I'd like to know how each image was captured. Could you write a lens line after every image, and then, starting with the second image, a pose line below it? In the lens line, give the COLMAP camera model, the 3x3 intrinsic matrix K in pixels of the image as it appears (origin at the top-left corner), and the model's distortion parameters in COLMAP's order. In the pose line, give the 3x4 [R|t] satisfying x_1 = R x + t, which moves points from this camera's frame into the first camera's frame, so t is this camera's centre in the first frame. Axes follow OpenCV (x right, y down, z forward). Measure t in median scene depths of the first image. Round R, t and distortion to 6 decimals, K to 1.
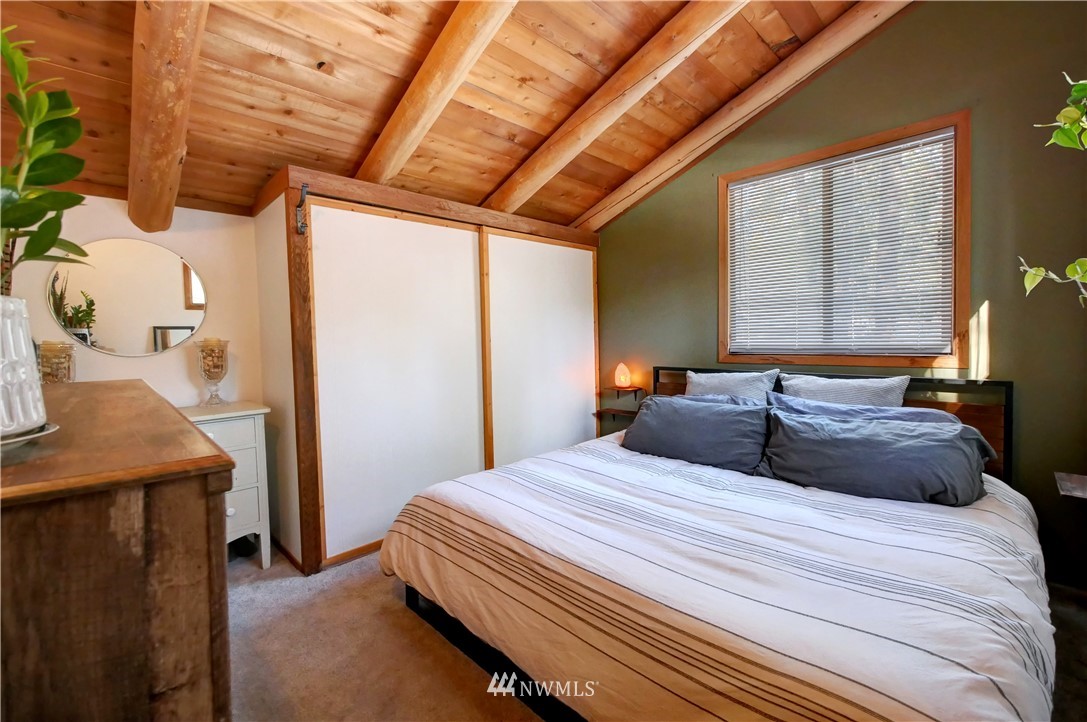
lens RADIAL K [[457.2, 0, 550.7], [0, 457.2, 354.0], [0, 0, 1]] dist [0.000090, -0.000542]
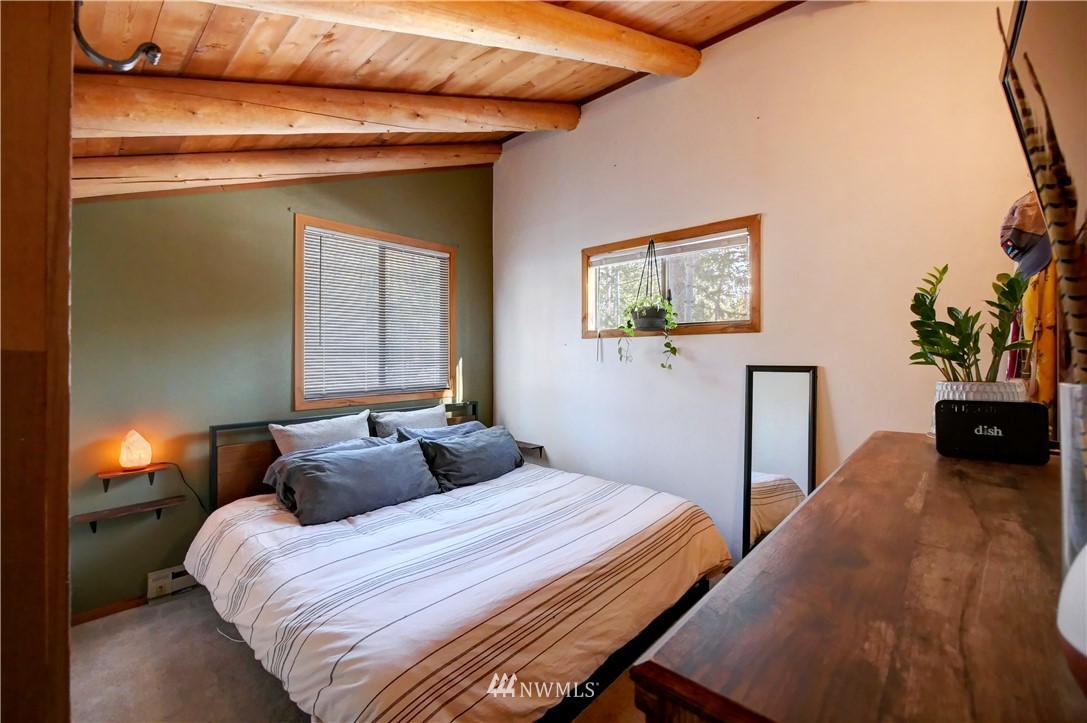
lens RADIAL K [[457.2, 0, 550.7], [0, 457.2, 354.5], [0, 0, 1]] dist [0.000090, -0.000542]
pose [[-0.073508, 0.026081, 0.996954, -0.950866], [0.042571, 0.998829, -0.022991, -0.081149], [-0.996386, 0.040751, -0.074533, 0.884806]]
